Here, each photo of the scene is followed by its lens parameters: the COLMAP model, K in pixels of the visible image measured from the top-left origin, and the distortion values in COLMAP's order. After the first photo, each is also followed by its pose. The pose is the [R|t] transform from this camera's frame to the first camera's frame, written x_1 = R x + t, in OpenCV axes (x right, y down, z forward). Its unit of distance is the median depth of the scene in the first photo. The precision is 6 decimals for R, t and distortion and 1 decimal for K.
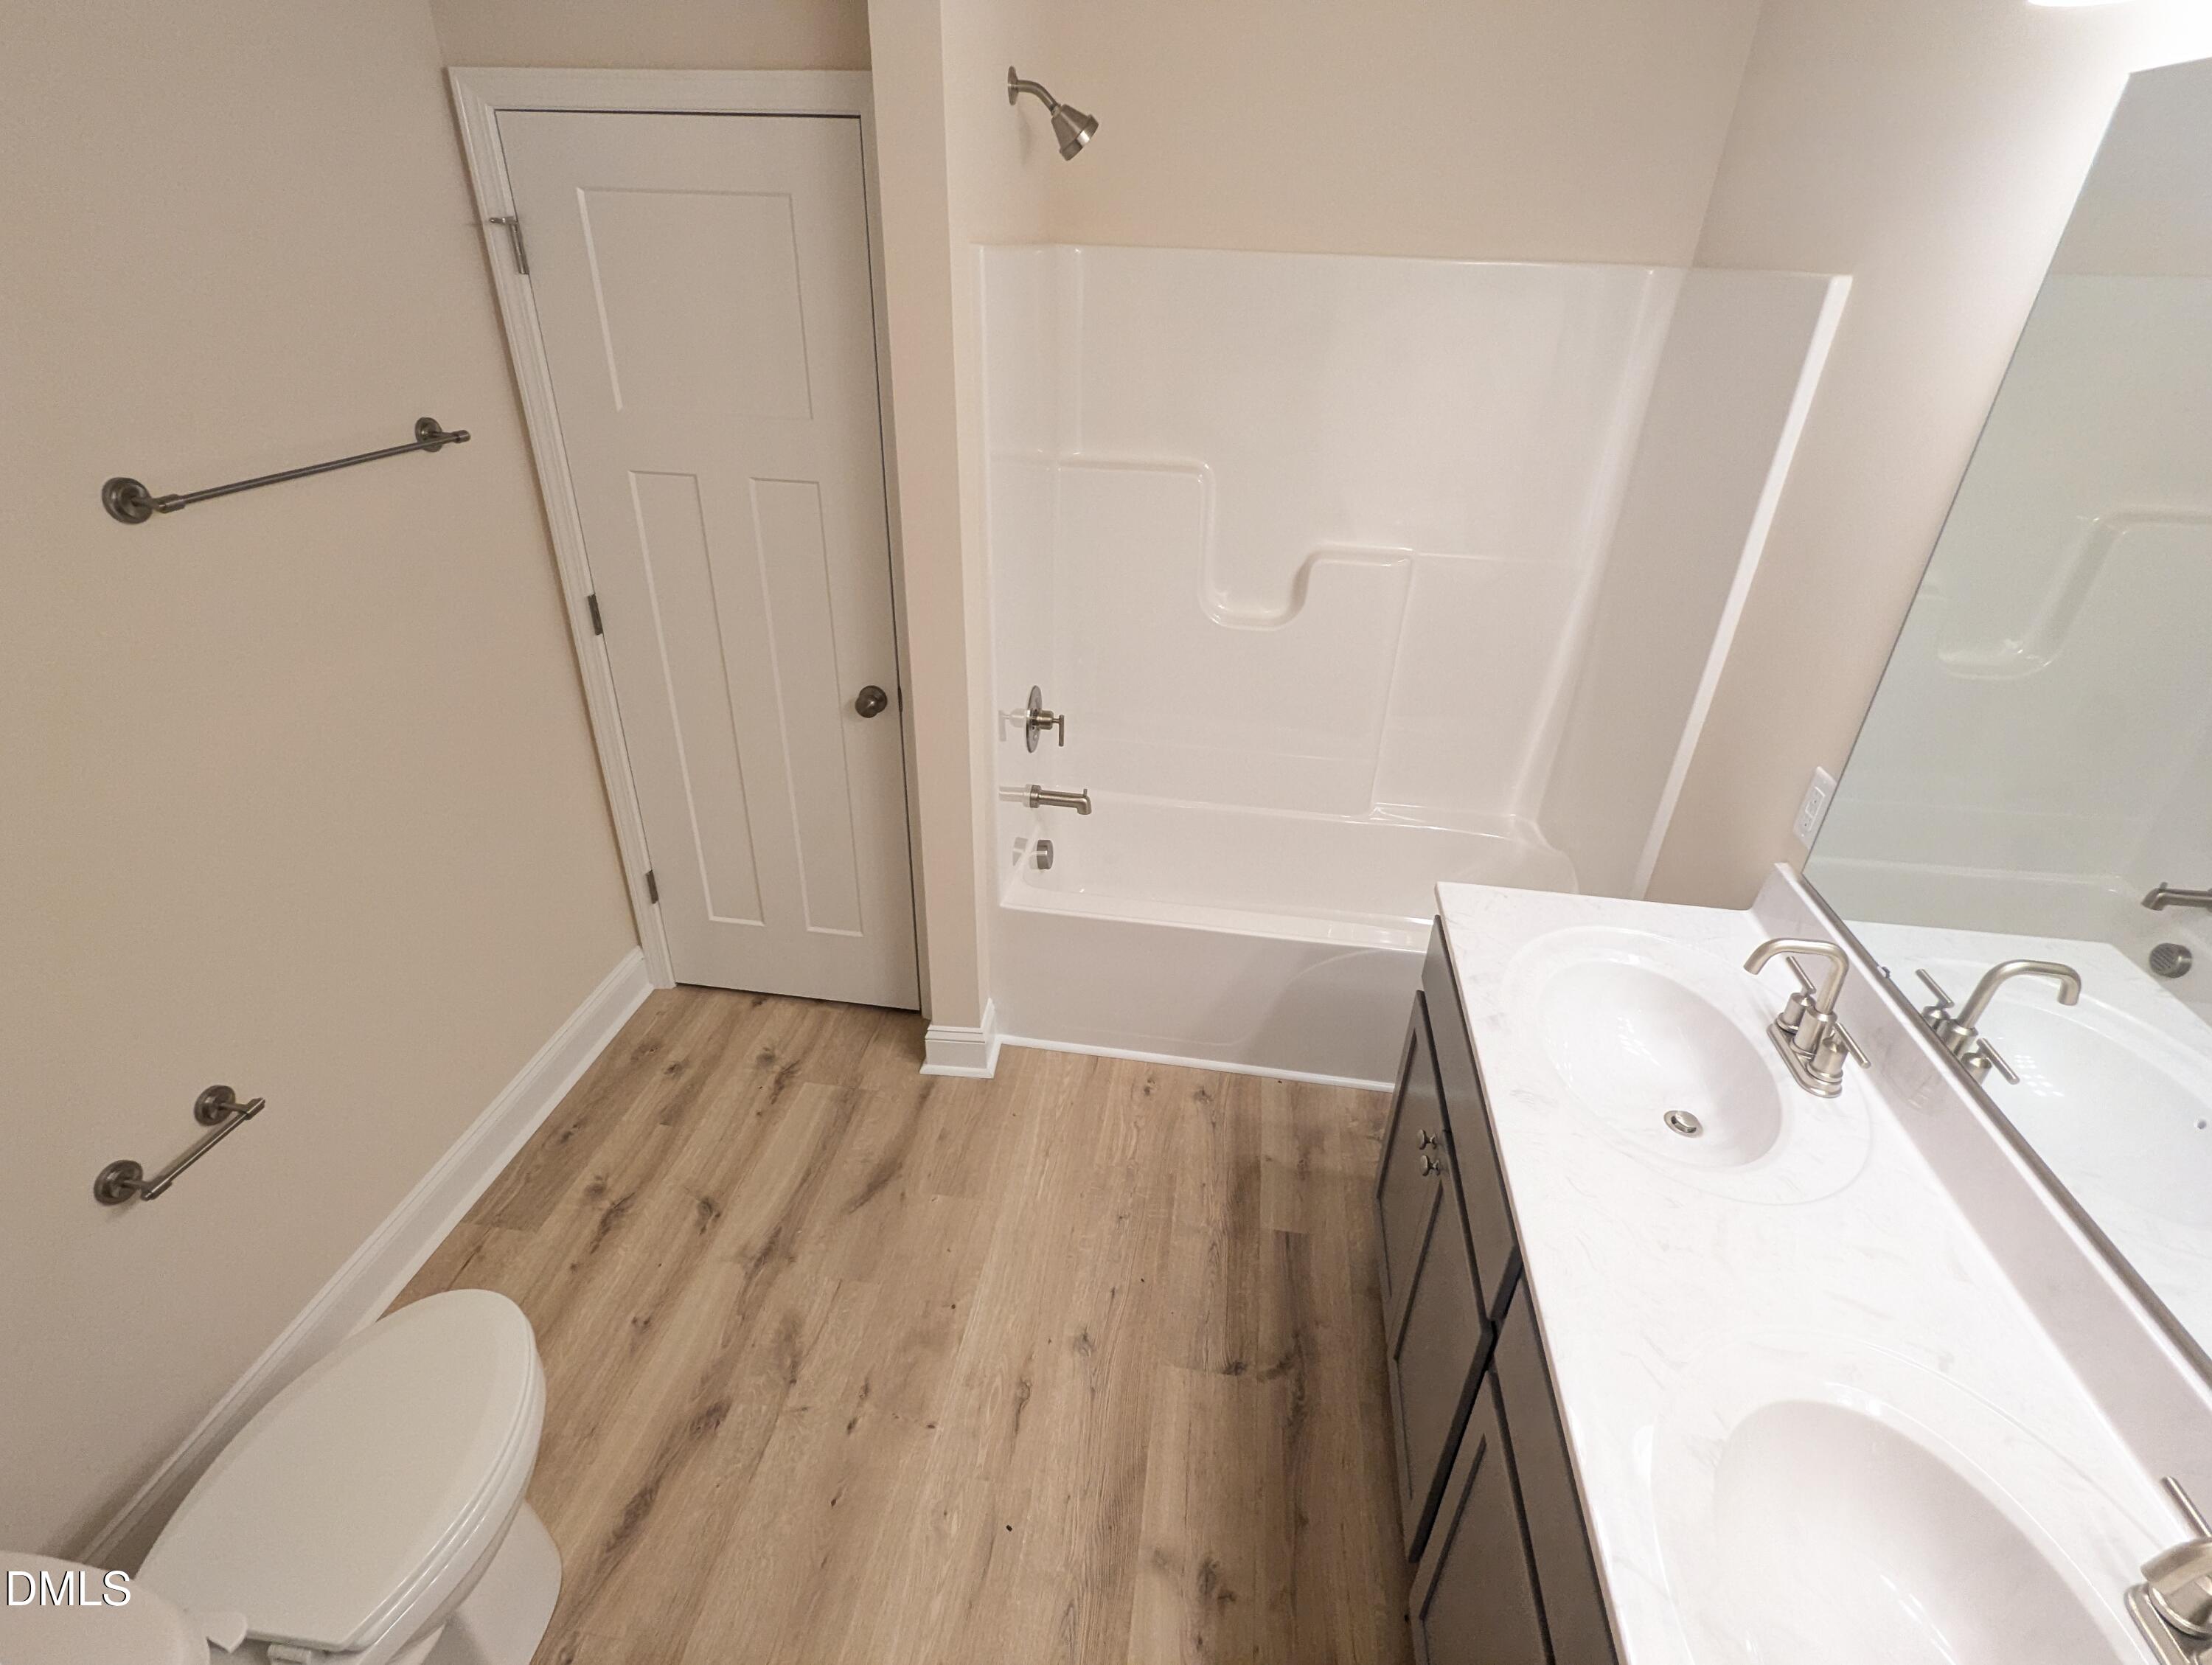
lens RADIAL K [[1059.0, 0, 1112.6], [0, 1059.0, 832.1], [0, 0, 1]] dist [0.002331, 0.001219]
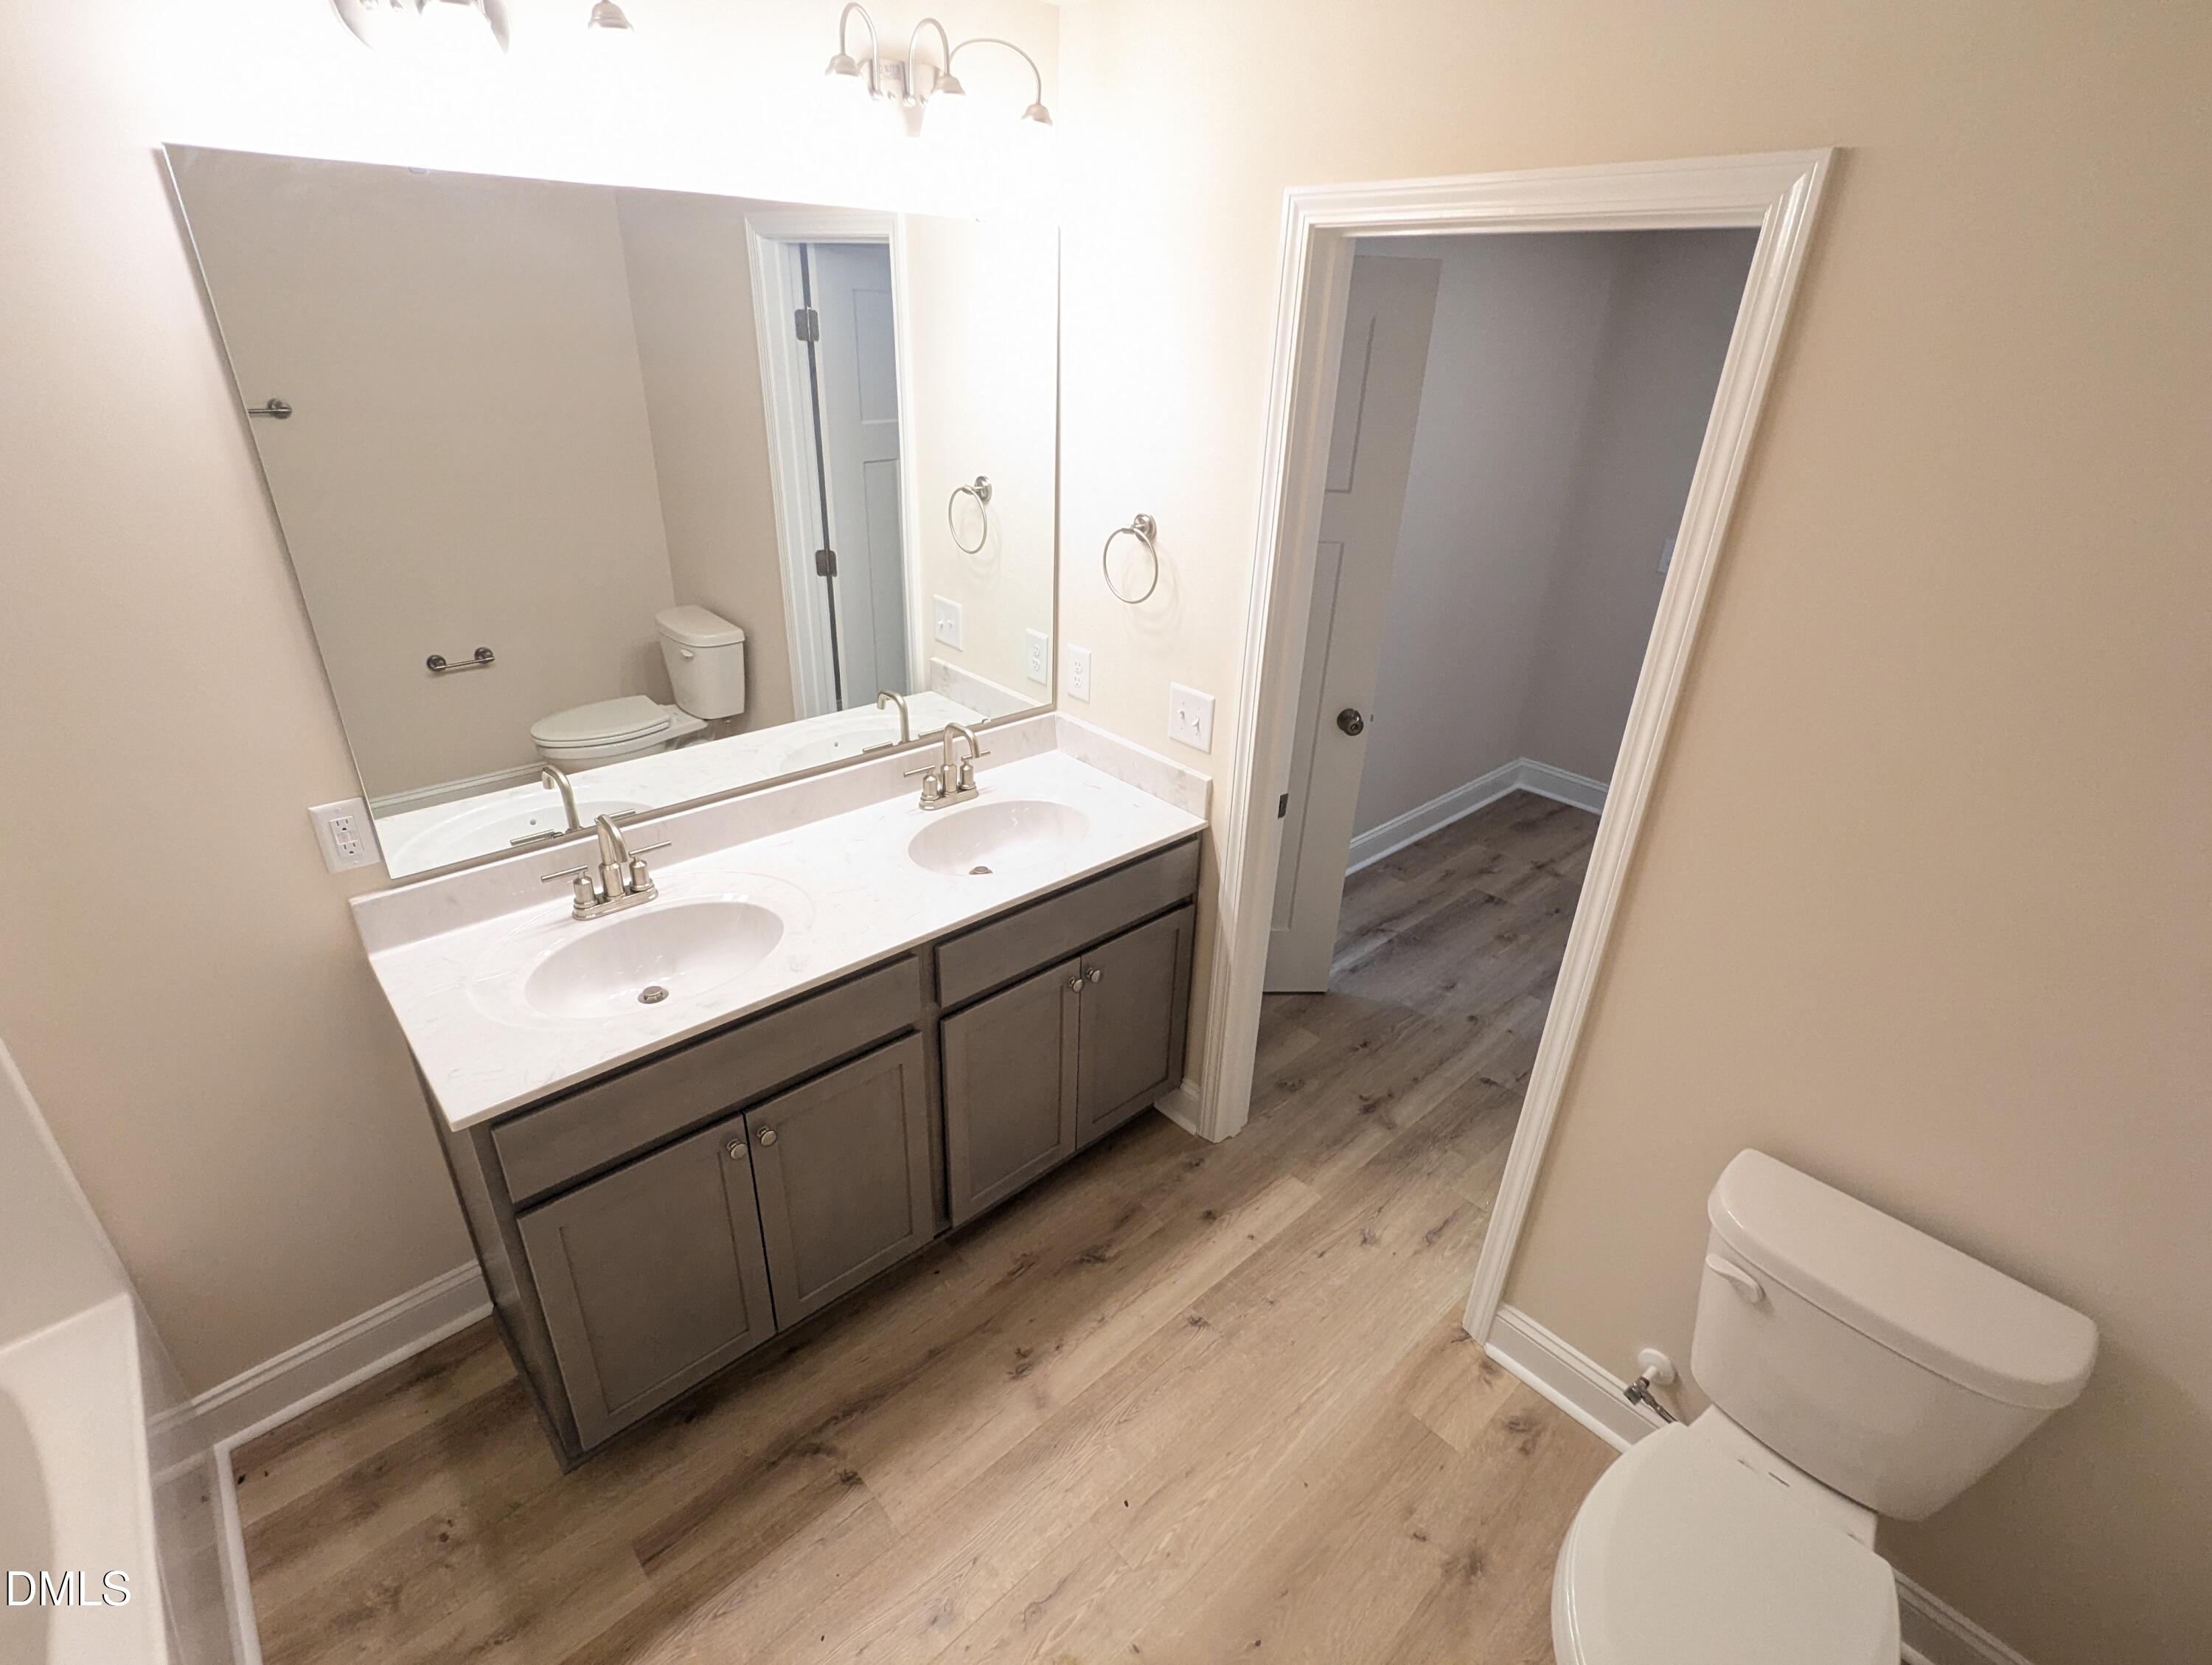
lens RADIAL K [[1059.0, 0, 1106.1], [0, 1059.0, 830.5], [0, 0, 1]] dist [0.002331, 0.001219]
pose [[-0.765647, -0.325776, 0.554666, -0.448848], [0.272878, 0.616351, 0.738681, -0.554948], [-0.582513, 0.716925, -0.383010, 0.920490]]
